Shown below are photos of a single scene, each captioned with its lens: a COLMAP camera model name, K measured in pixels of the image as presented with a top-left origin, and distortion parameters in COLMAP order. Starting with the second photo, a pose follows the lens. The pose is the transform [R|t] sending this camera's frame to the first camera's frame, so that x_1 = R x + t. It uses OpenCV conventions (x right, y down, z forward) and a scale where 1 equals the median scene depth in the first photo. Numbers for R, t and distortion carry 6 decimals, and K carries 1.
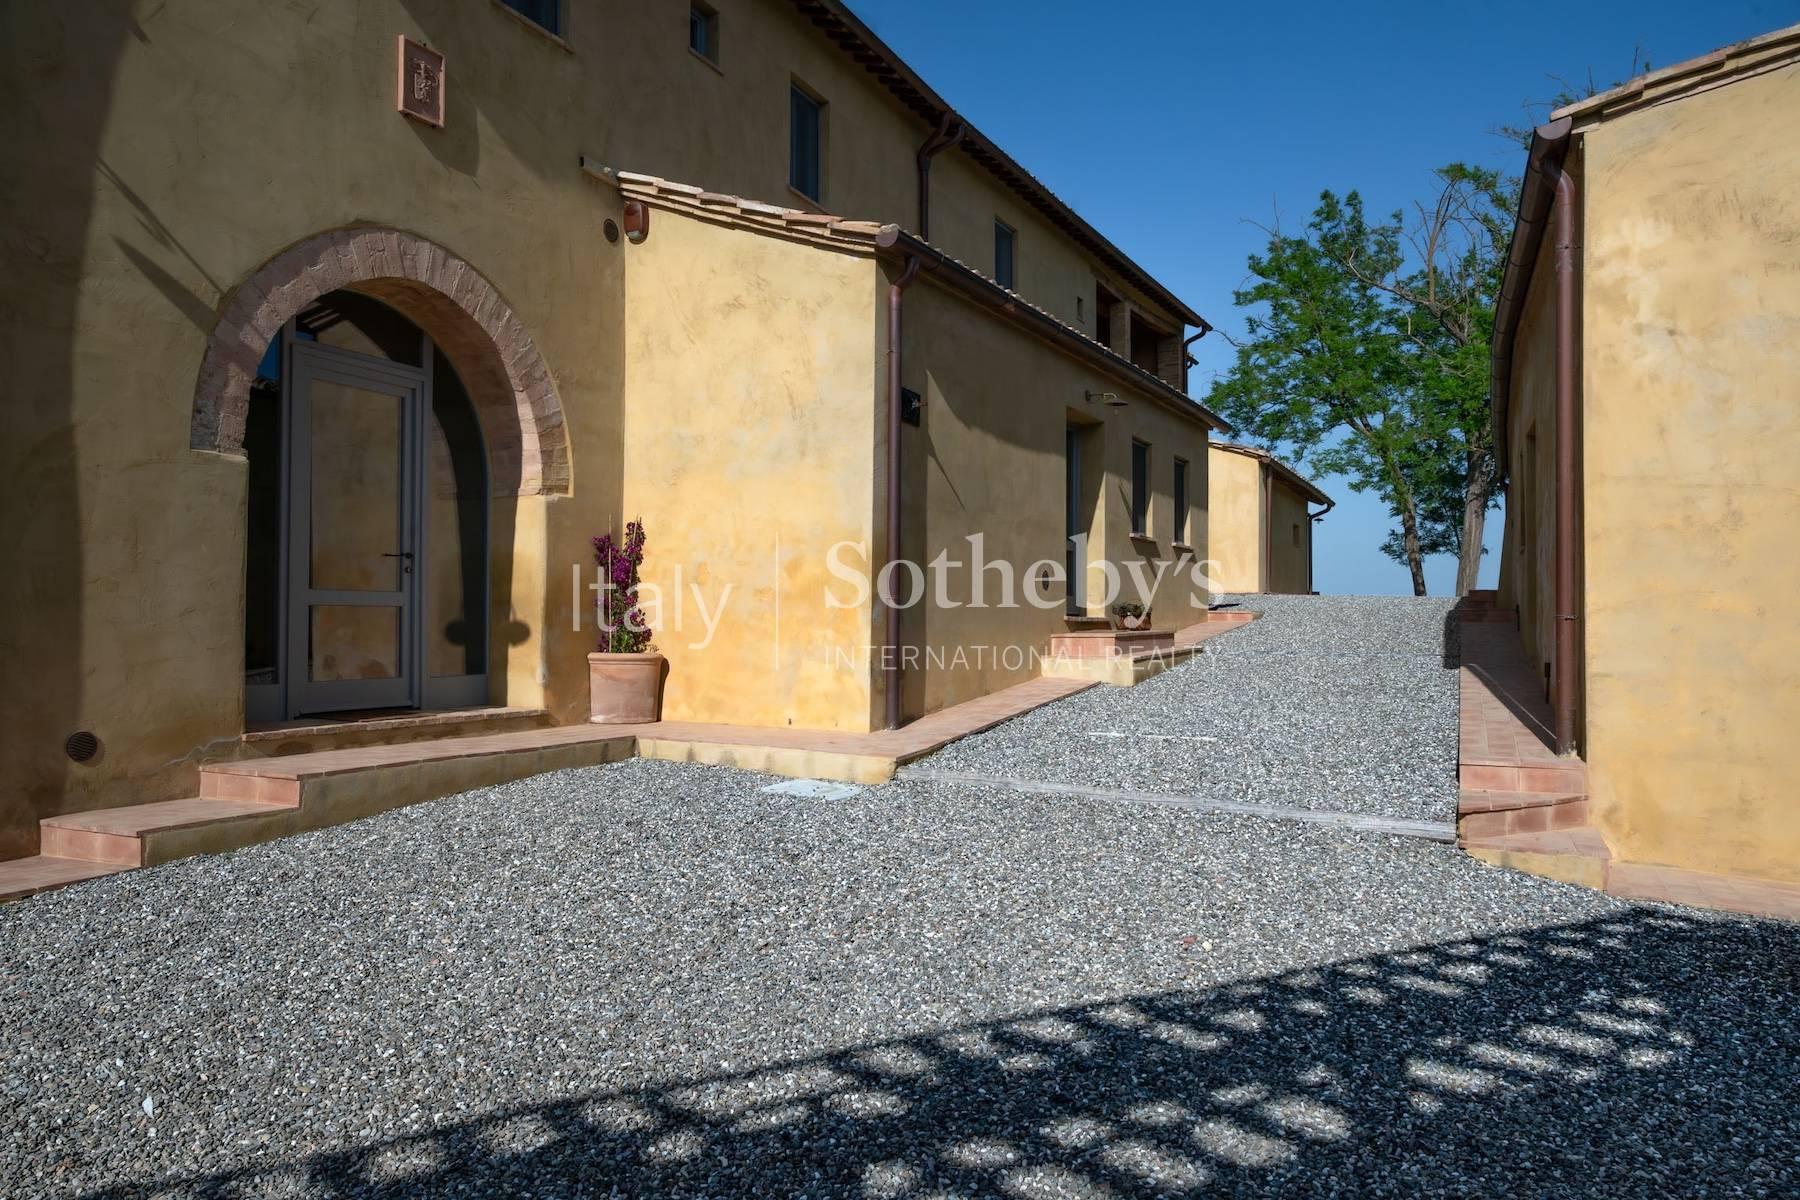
lens RADIAL K [[1195.8, 0, 900.0], [0, 1195.8, 600.0], [0, 0, 1]] dist [-0.007872, -0.003712]
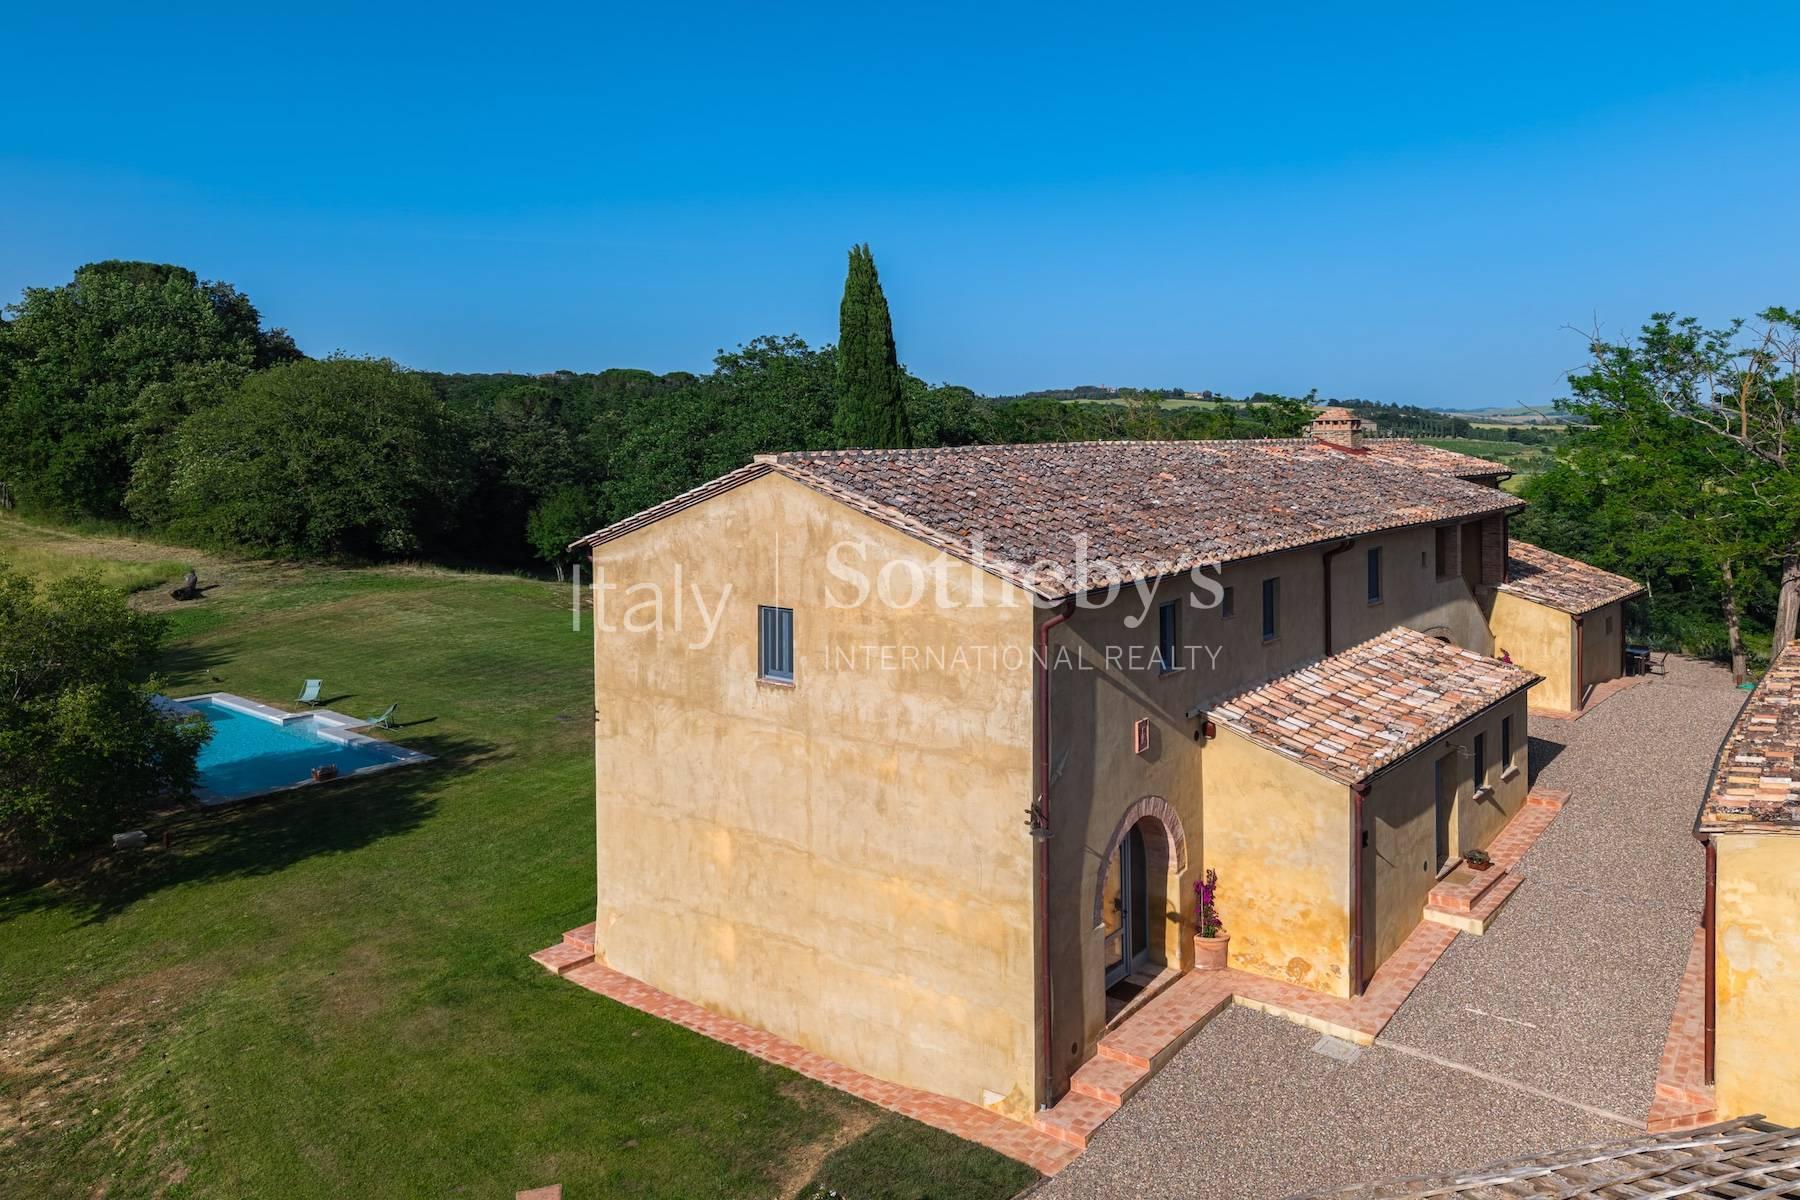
lens RADIAL K [[1187.7, 0, 851.7], [0, 1187.7, 601.1], [0, 0, 1]] dist [0.036454, -0.001950]
pose [[0.965975, -0.032297, -0.256611, -0.304566], [0.063864, 0.991235, 0.115652, -0.875673], [0.250627, -0.128105, 0.959570, -1.152926]]
